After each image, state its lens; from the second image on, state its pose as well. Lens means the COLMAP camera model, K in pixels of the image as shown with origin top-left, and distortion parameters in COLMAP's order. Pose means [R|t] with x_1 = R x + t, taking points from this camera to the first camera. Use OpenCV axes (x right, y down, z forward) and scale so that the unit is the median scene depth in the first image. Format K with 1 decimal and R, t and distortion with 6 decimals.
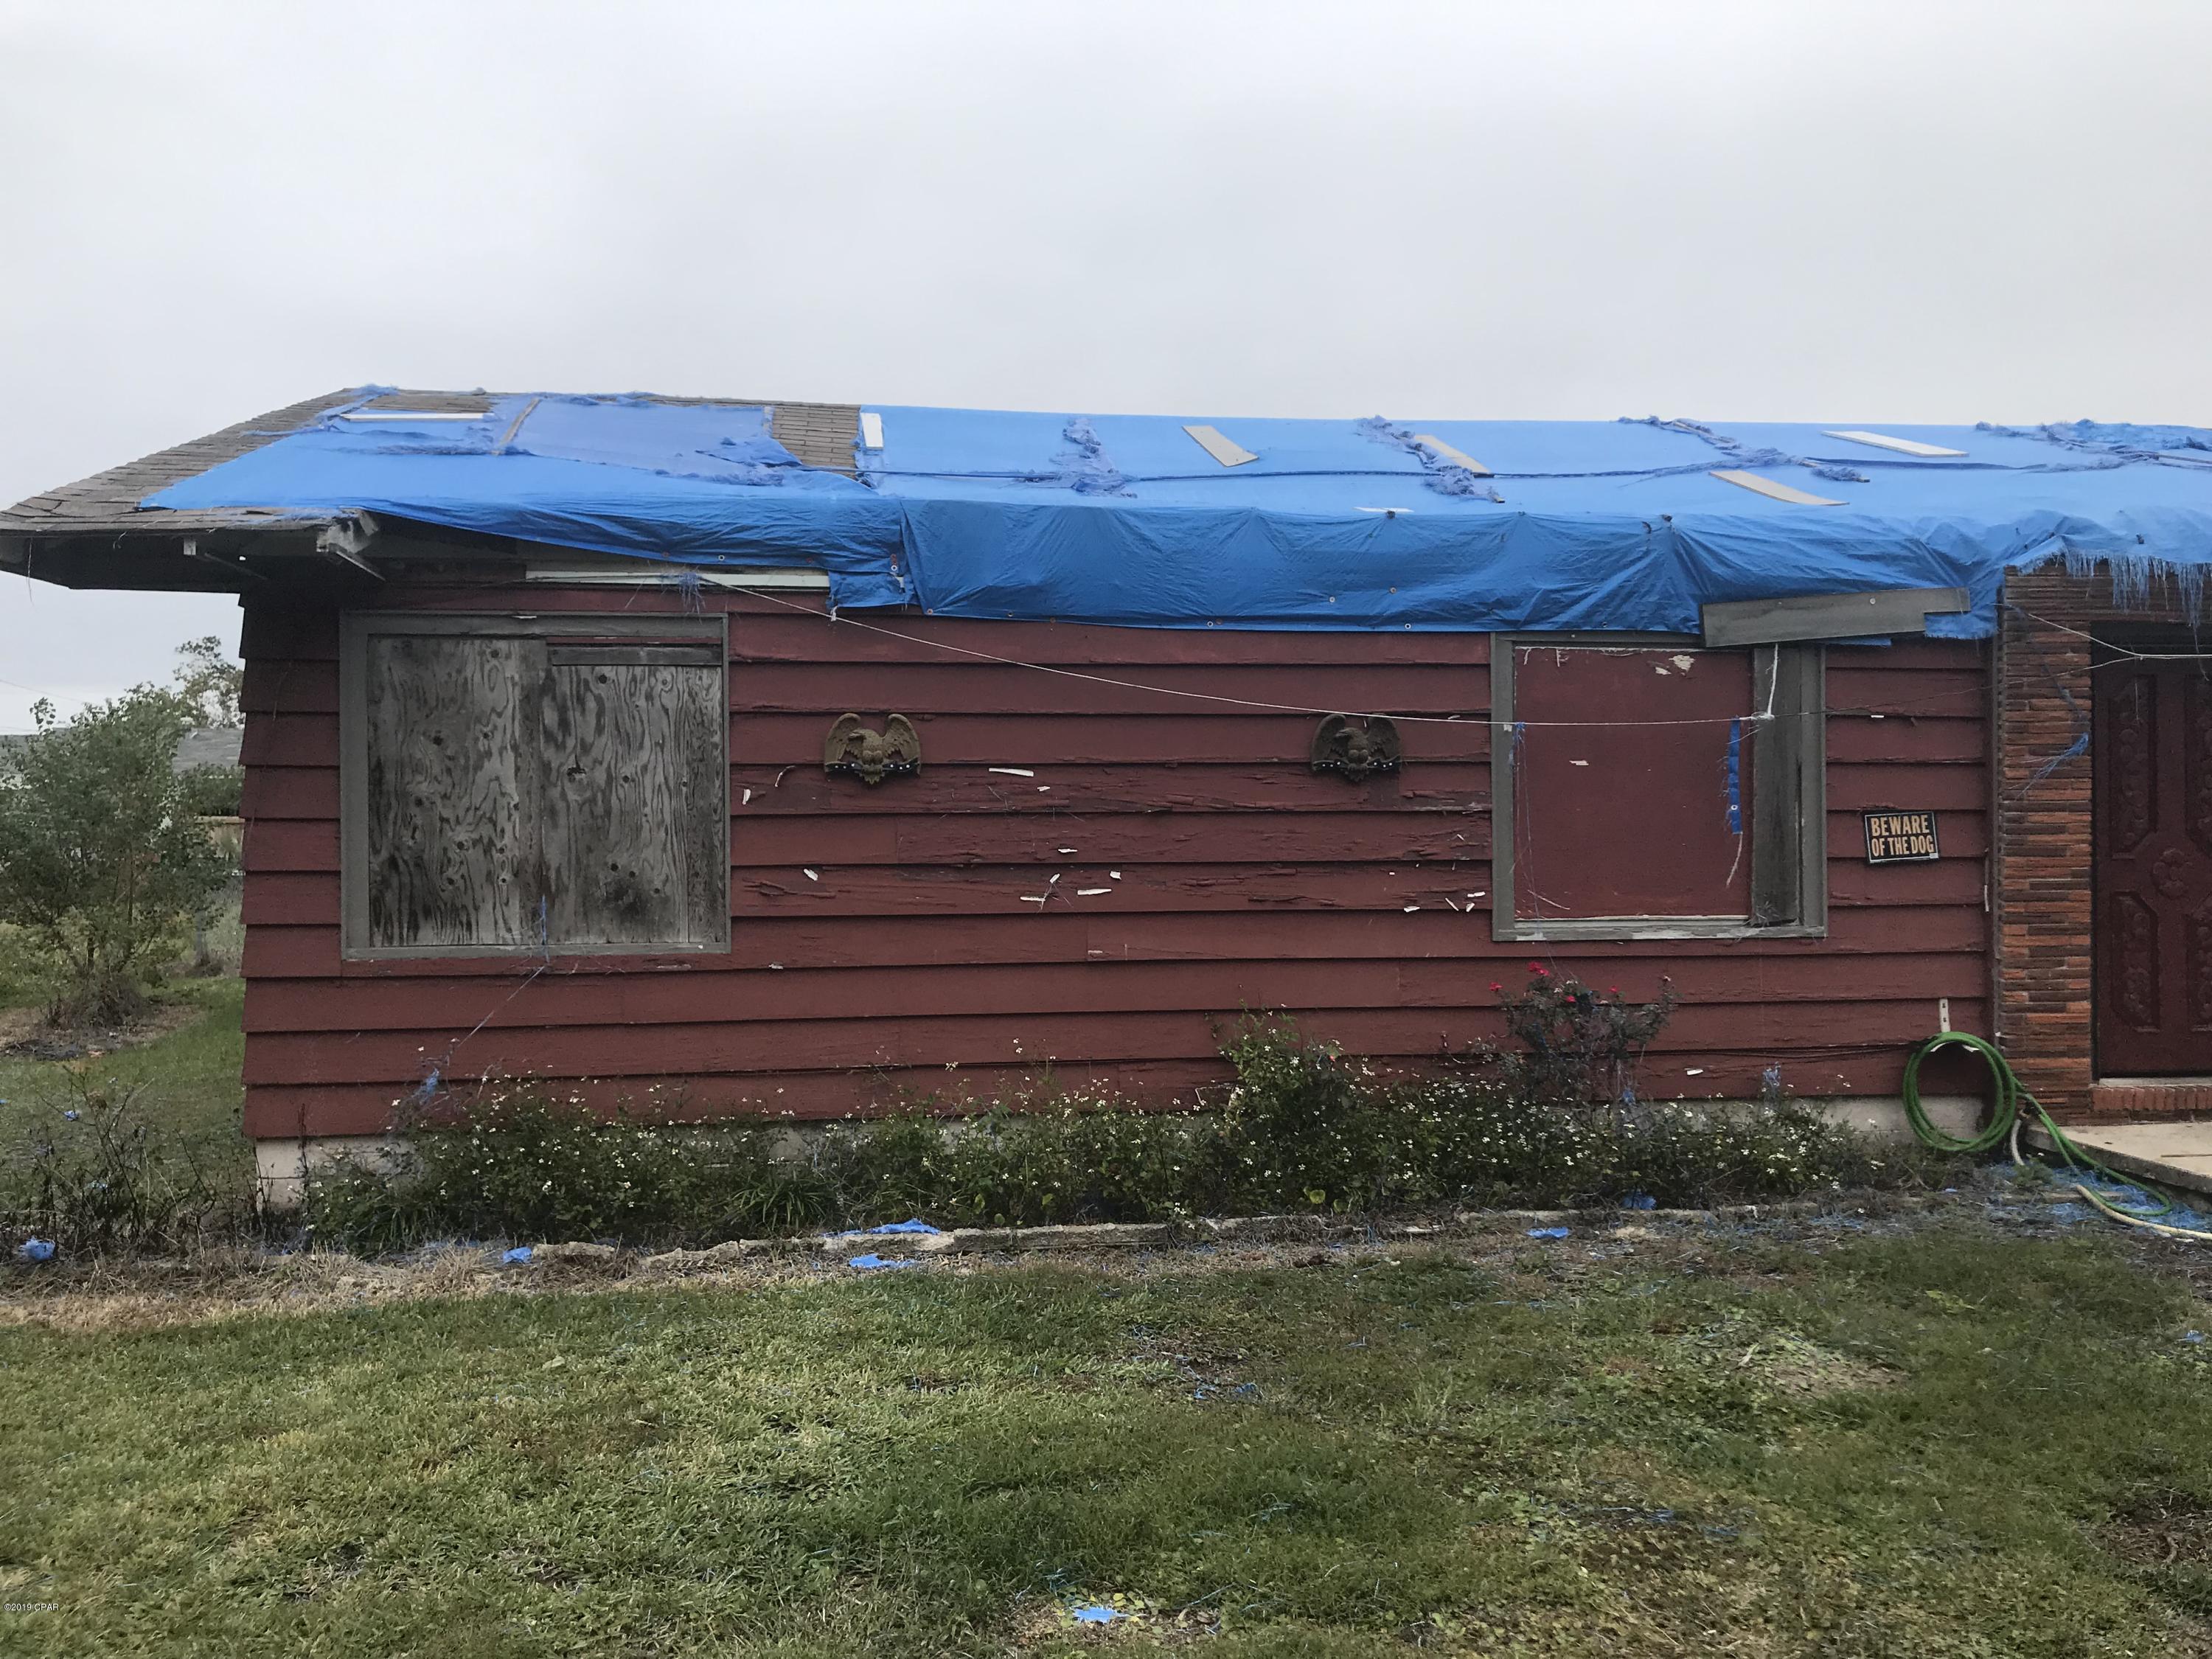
lens RADIAL K [[1807.2, 0, 1105.9], [0, 1807.2, 828.1], [0, 0, 1]] dist [0.036276, -0.033334]
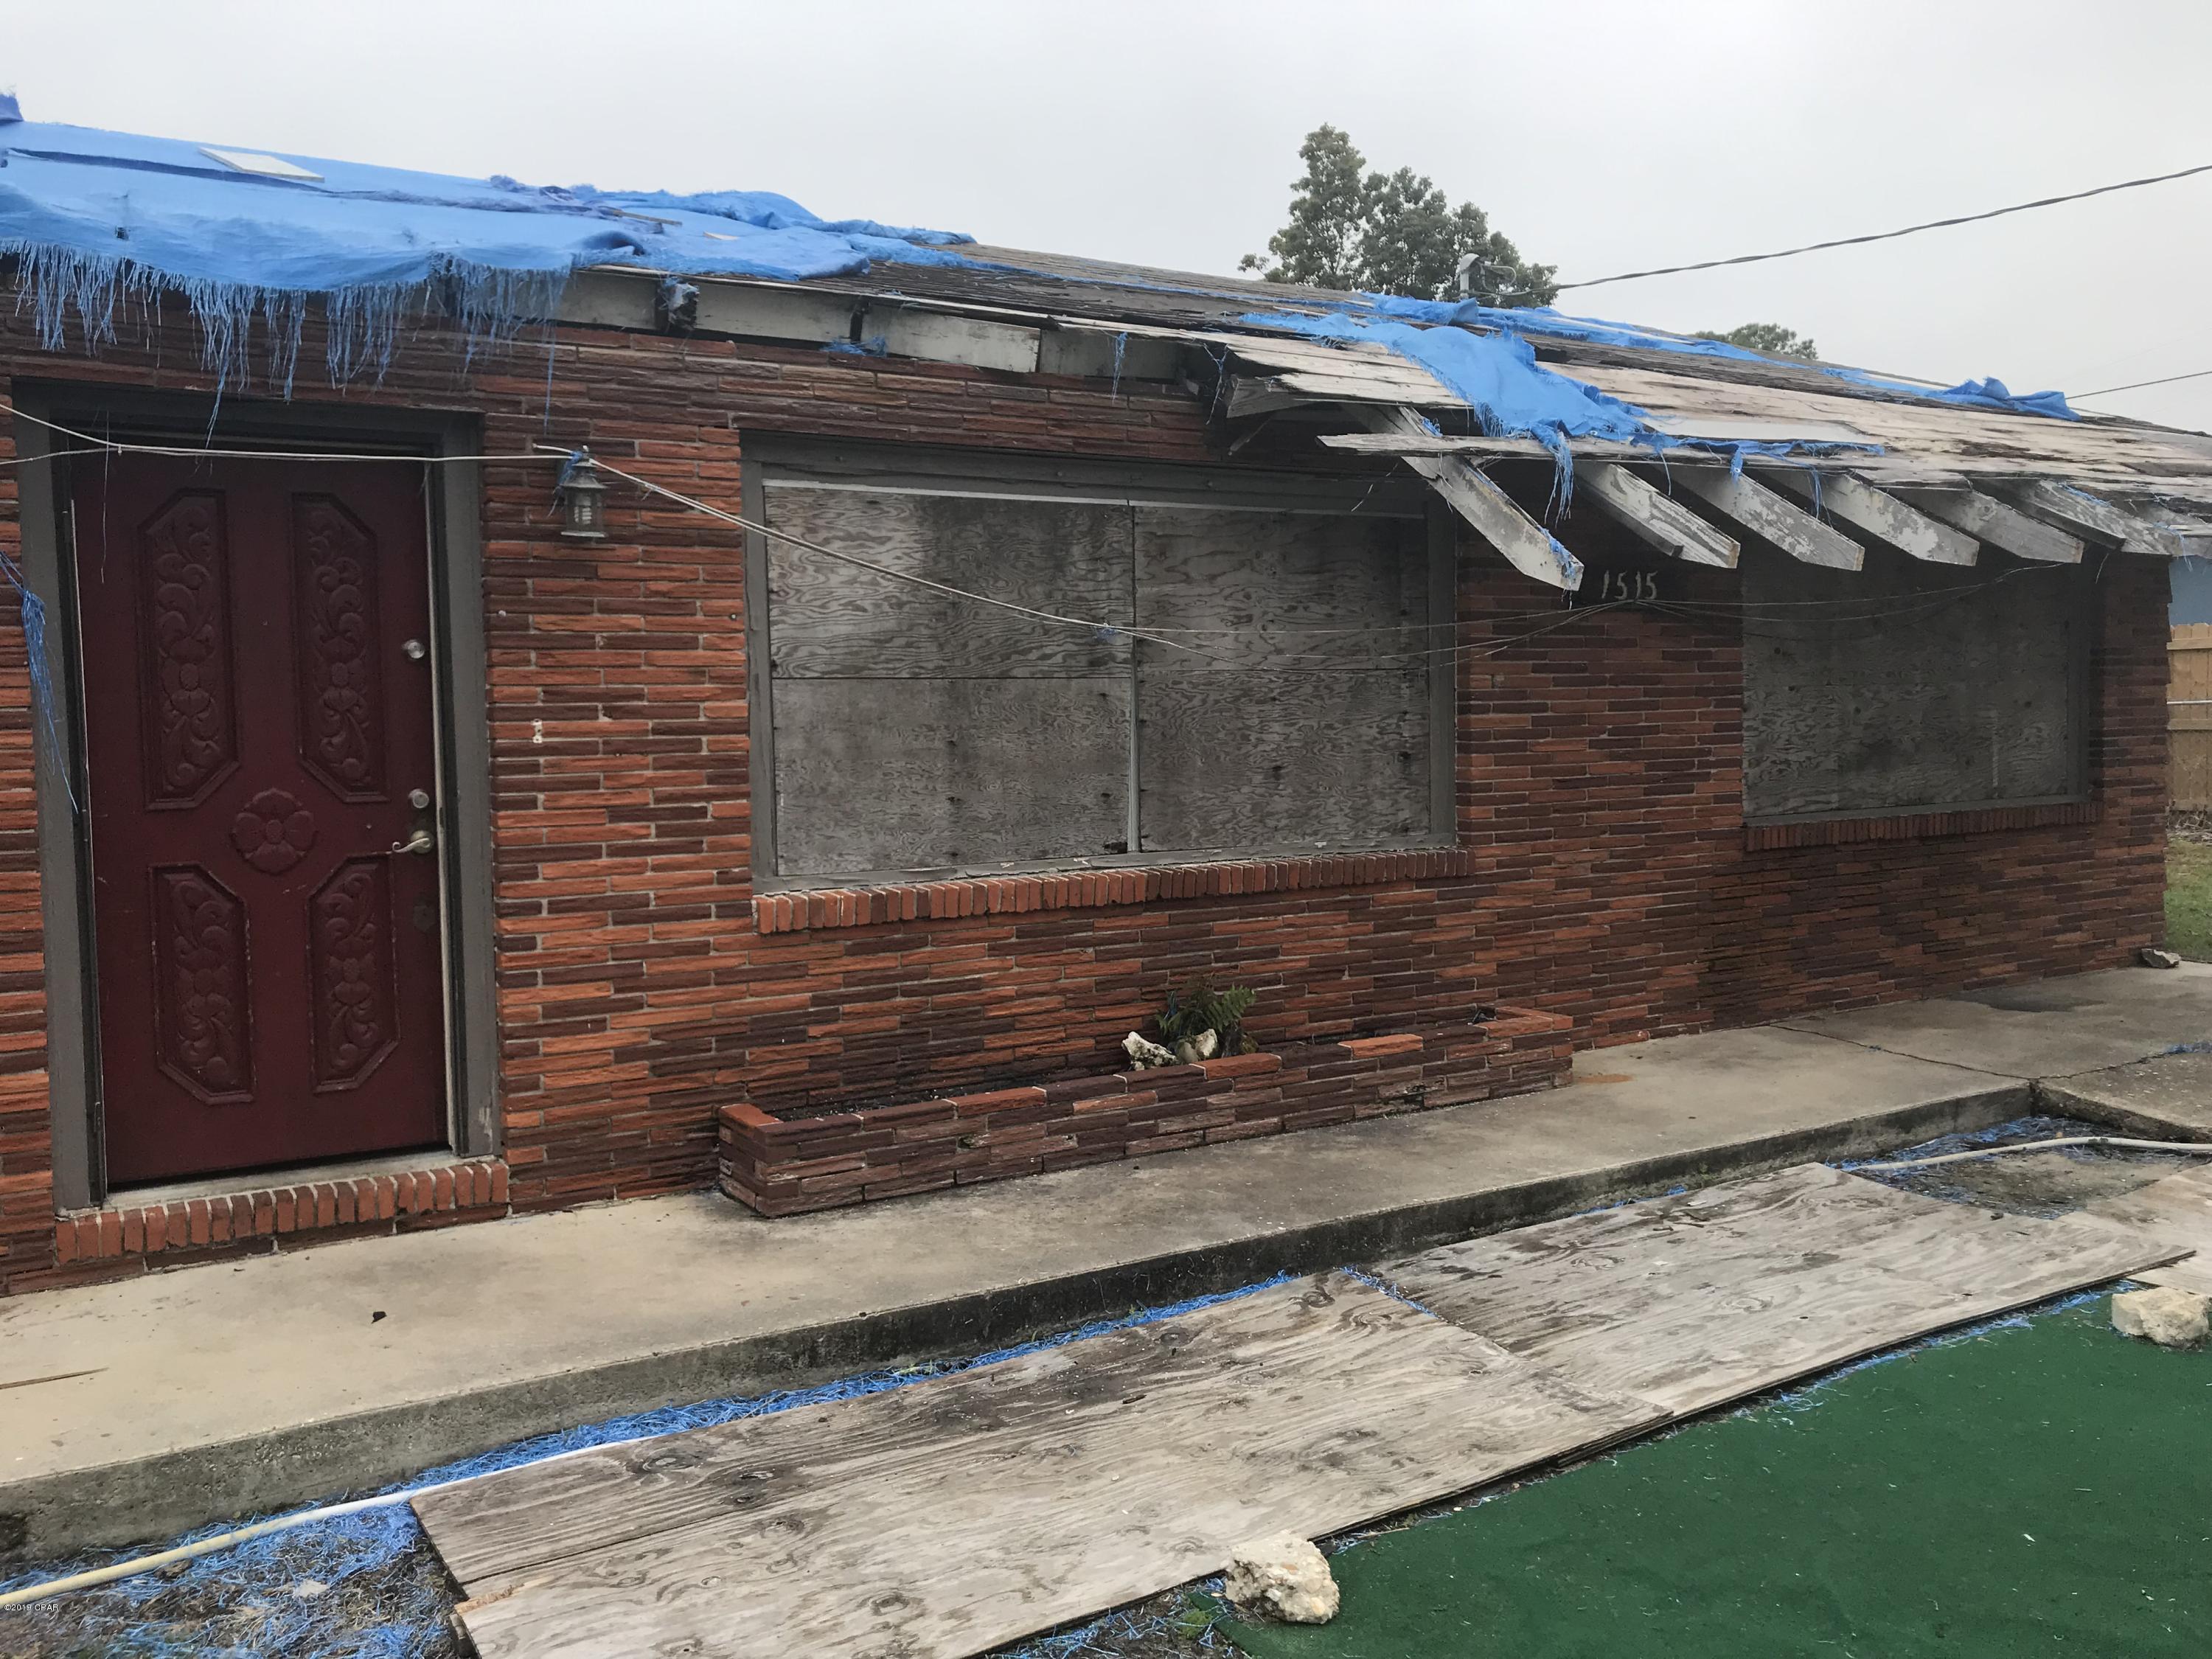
lens RADIAL K [[1807.2, 0, 1106.2], [0, 1807.2, 829.1], [0, 0, 1]] dist [0.036276, -0.033334]
pose [[0.913262, -0.036322, 0.405750, 0.594194], [0.018358, 0.998675, 0.048079, 0.001024], [-0.406959, -0.036460, 0.912719, 0.352553]]
